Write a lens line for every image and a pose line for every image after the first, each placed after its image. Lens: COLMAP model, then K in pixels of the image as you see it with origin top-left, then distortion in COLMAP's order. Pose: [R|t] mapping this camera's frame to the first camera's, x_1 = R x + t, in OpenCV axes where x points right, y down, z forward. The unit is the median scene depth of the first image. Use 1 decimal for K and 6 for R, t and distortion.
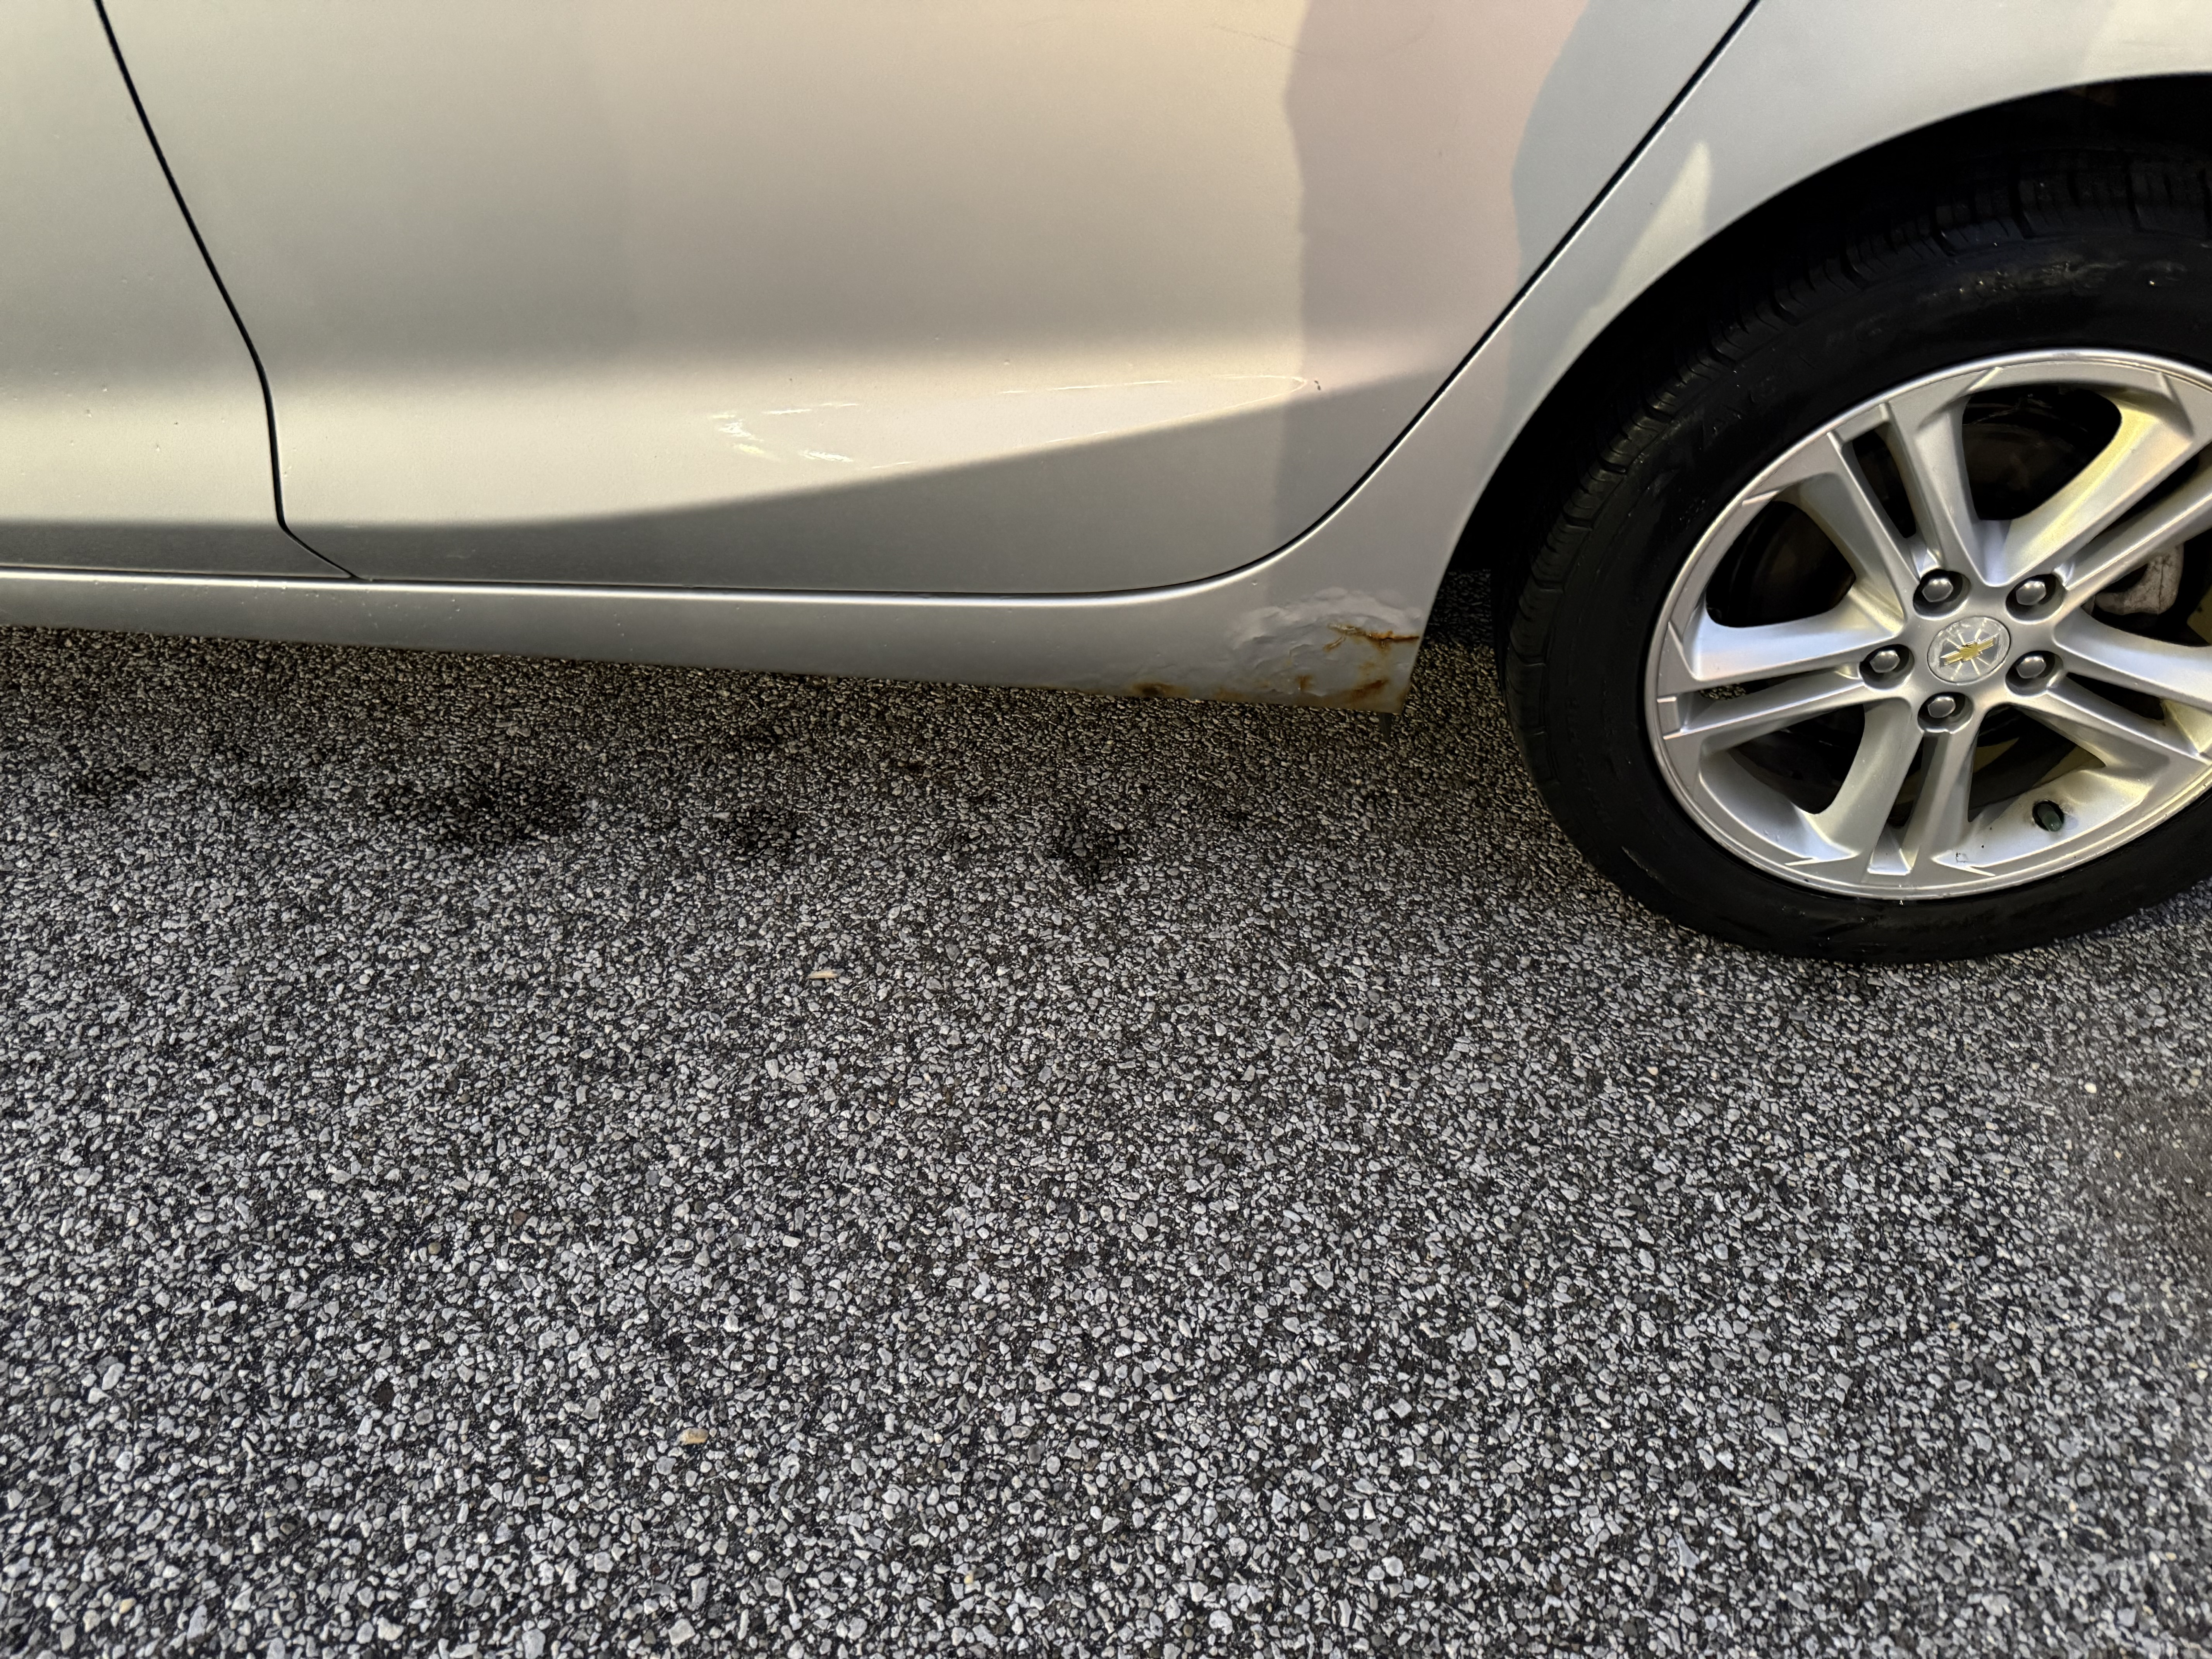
lens RADIAL K [[1533.4, 0, 1106.0], [0, 1533.4, 829.5], [0, 0, 1]] dist [0.029330, -0.045157]
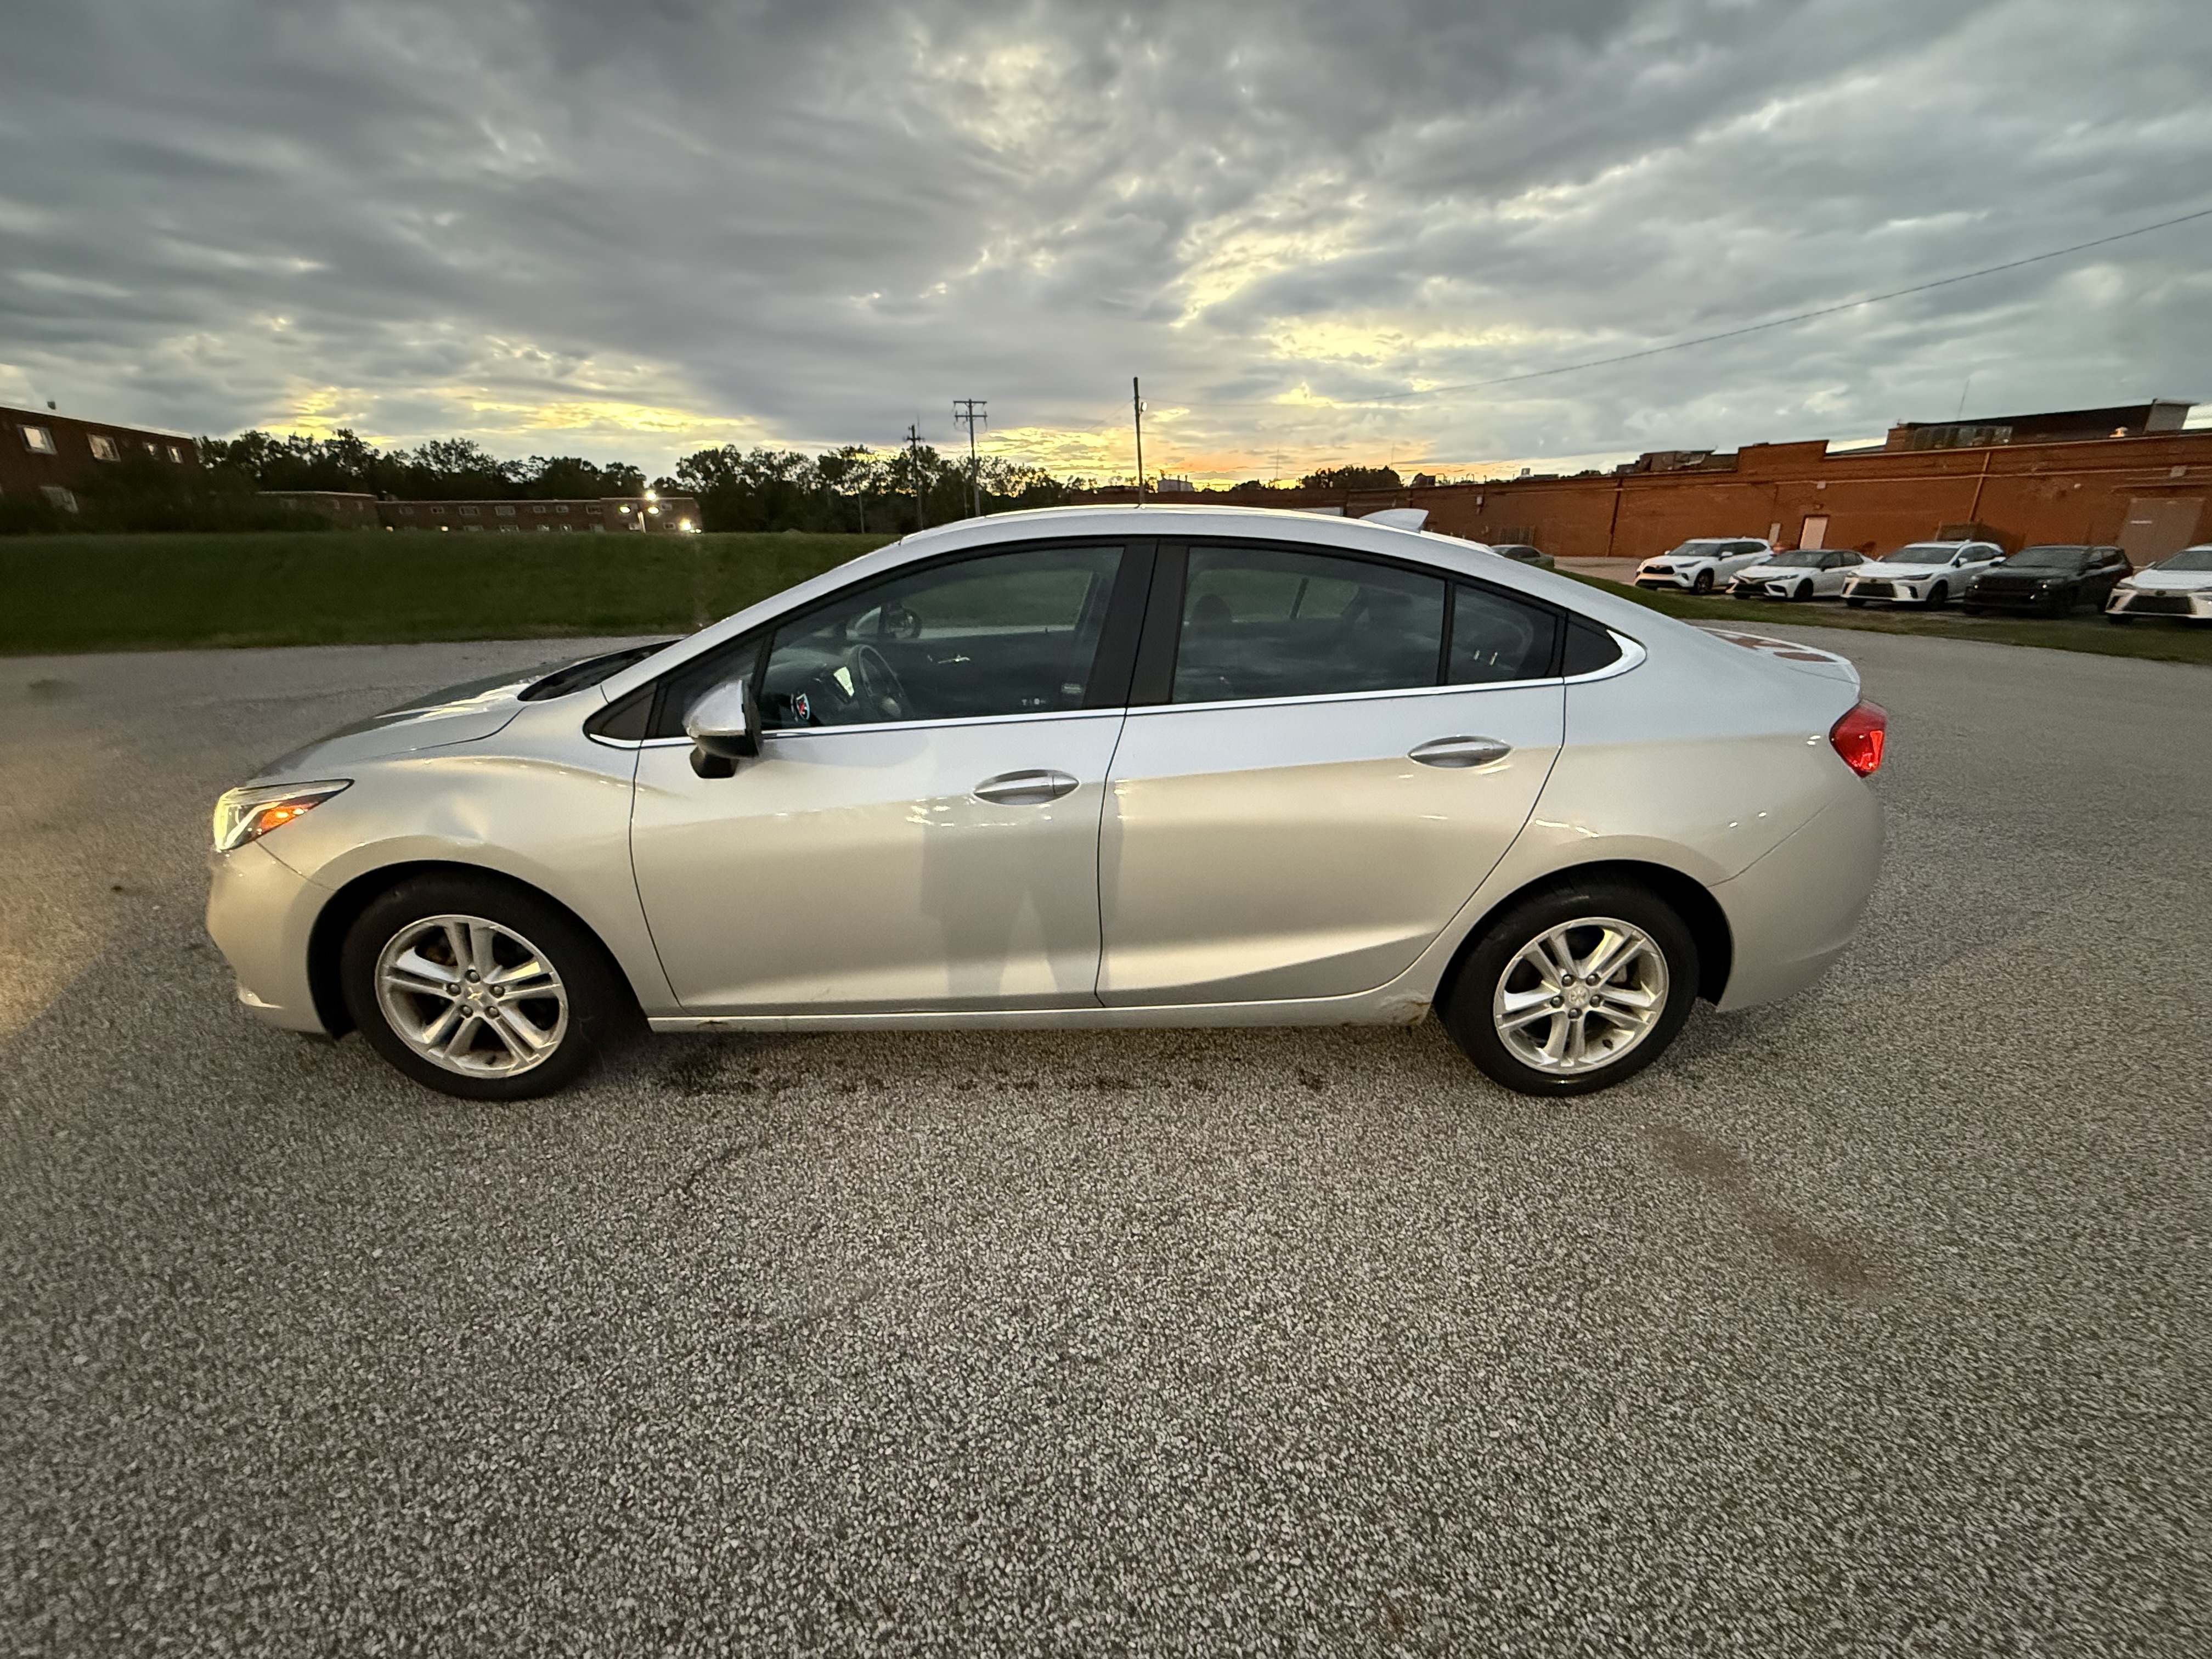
lens RADIAL K [[849.3, 0, 1106.0], [0, 849.3, 829.5], [0, 0, 1]] dist [-0.000483, 0.000078]
pose [[0.991155, -0.039029, 0.126837, -0.756326], [0.079534, 0.939805, -0.332327, 0.086885], [-0.106232, 0.339476, 0.934597, -0.852094]]
